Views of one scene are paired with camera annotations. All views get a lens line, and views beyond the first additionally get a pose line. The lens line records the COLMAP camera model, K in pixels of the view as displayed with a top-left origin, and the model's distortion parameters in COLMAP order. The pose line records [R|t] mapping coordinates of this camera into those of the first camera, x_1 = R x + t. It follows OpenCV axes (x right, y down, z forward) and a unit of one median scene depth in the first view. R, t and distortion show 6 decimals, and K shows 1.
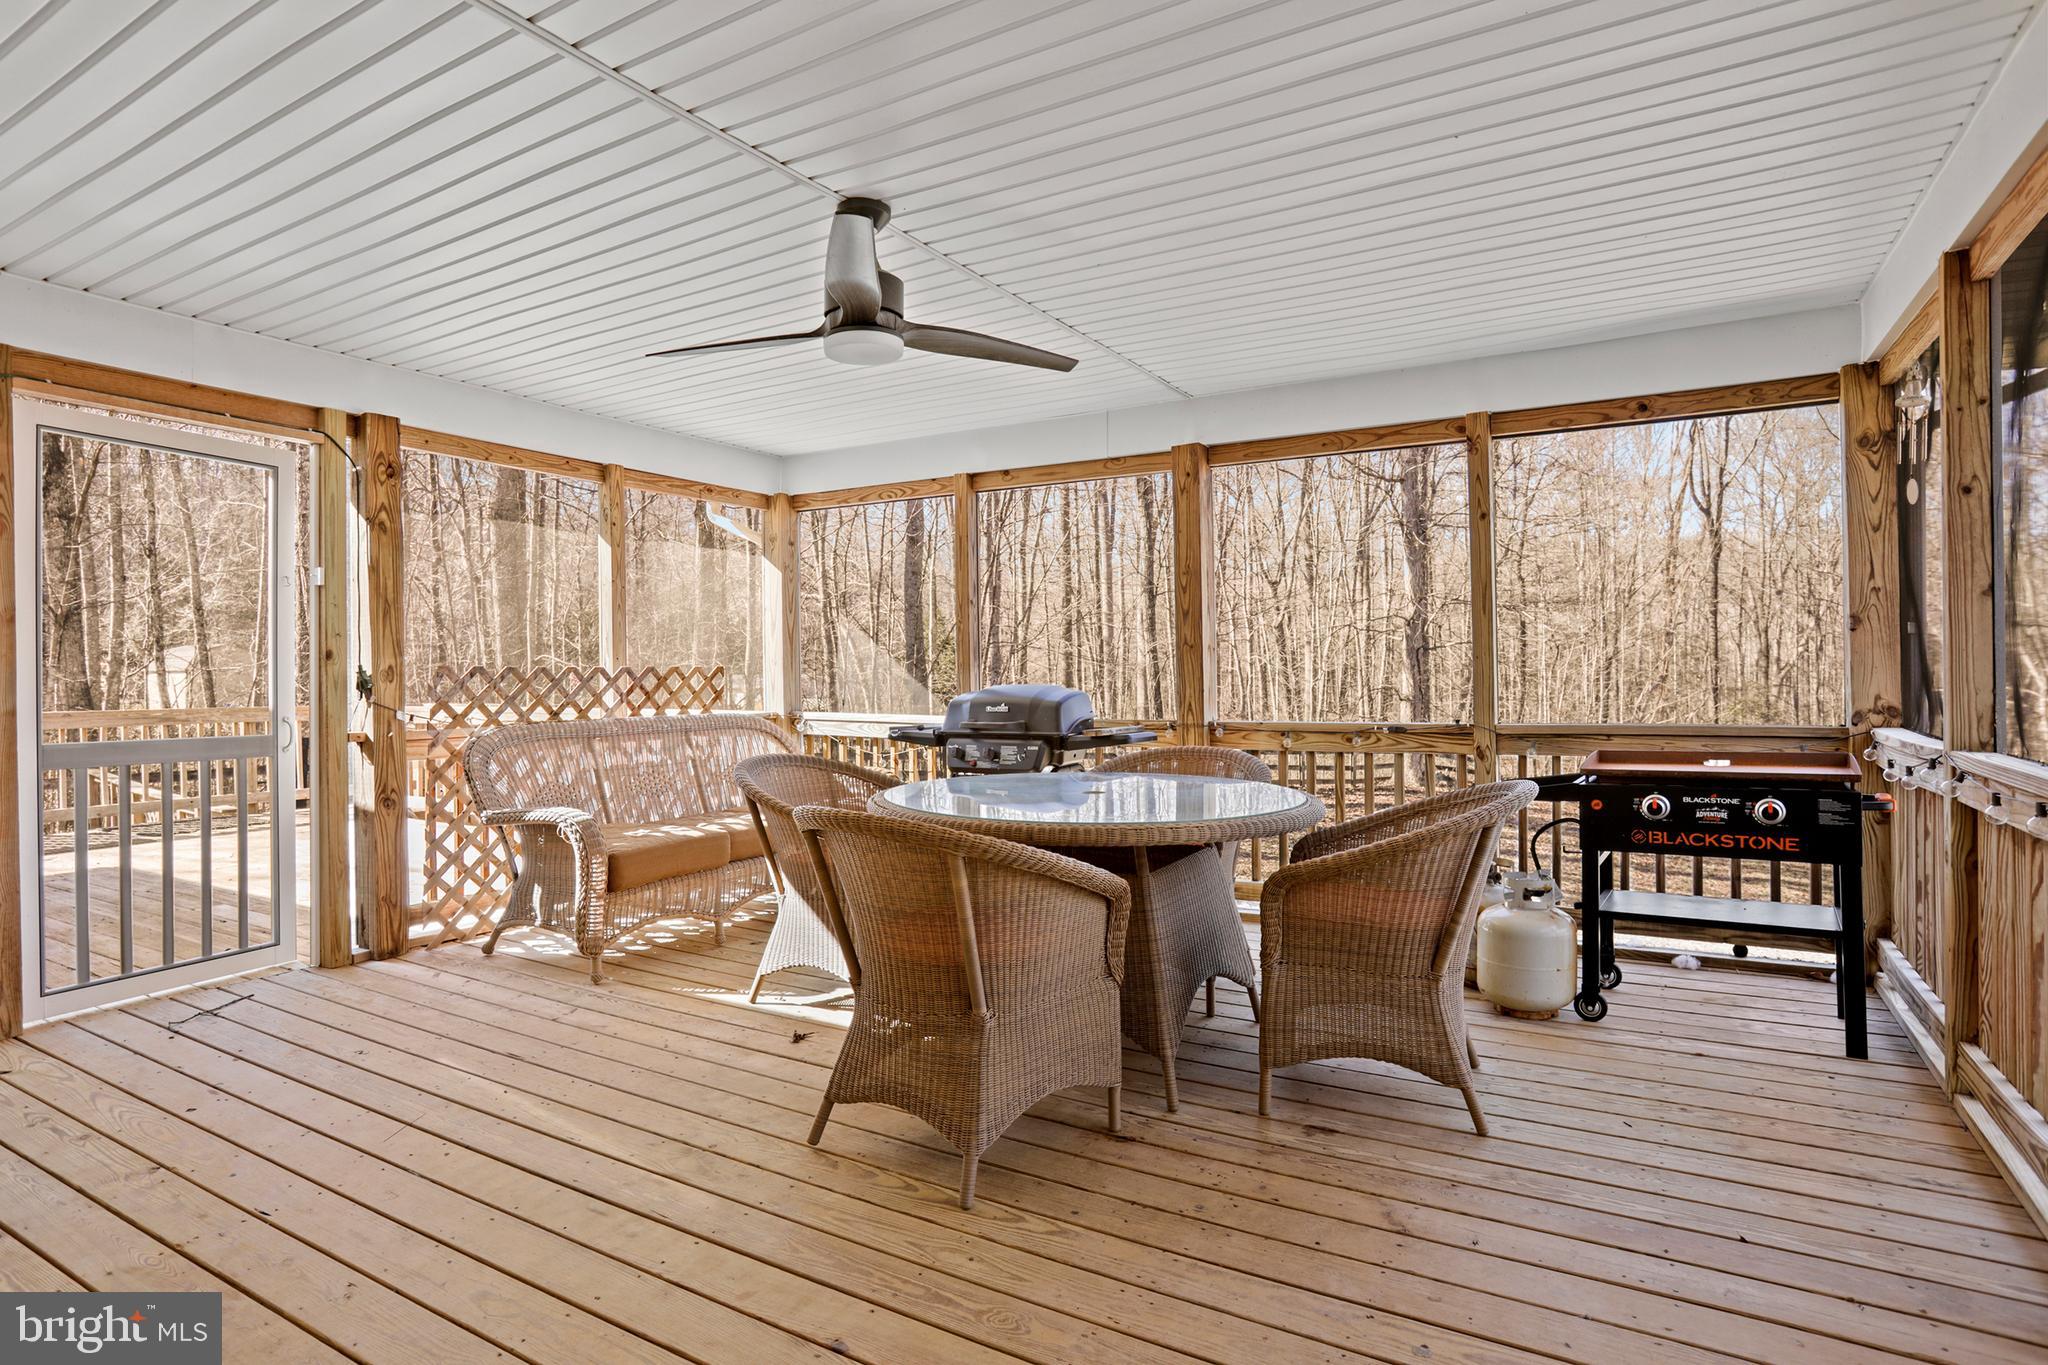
lens RADIAL K [[1085.4, 0, 1019.5], [0, 1085.4, 683.1], [0, 0, 1]] dist [-0.000448, 0.000022]
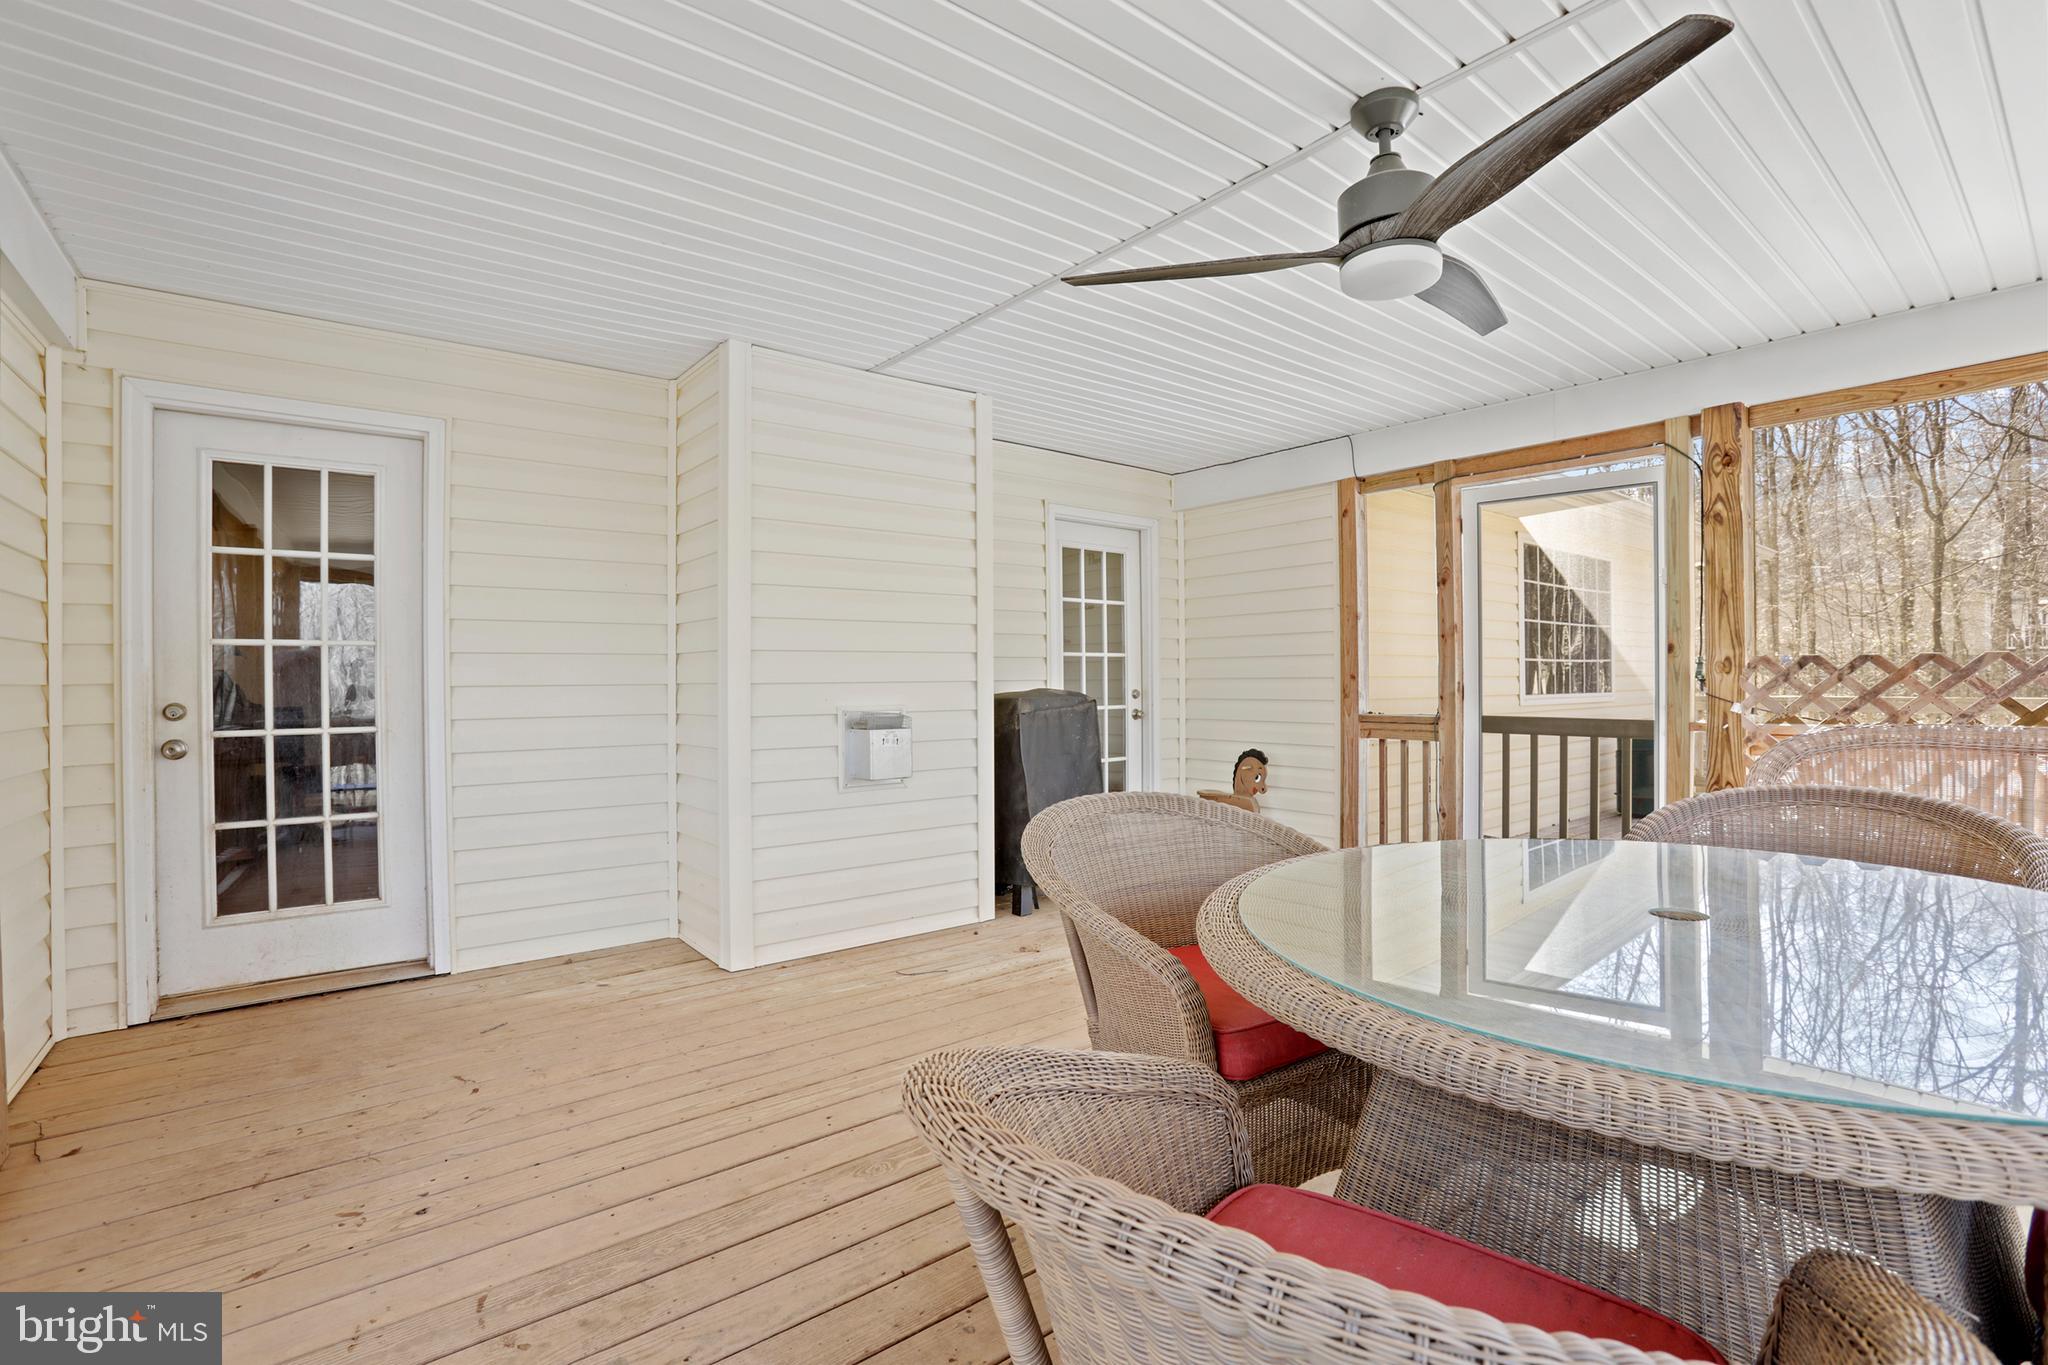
lens RADIAL K [[906.7, 0, 1018.9], [0, 906.7, 678.3], [0, 0, 1]] dist [0.001843, 0.000715]
pose [[-0.337767, 0.010718, -0.941169, 0.421563], [0.007043, 0.999936, 0.008859, -0.008100], [0.941203, -0.003637, -0.337821, 0.674237]]
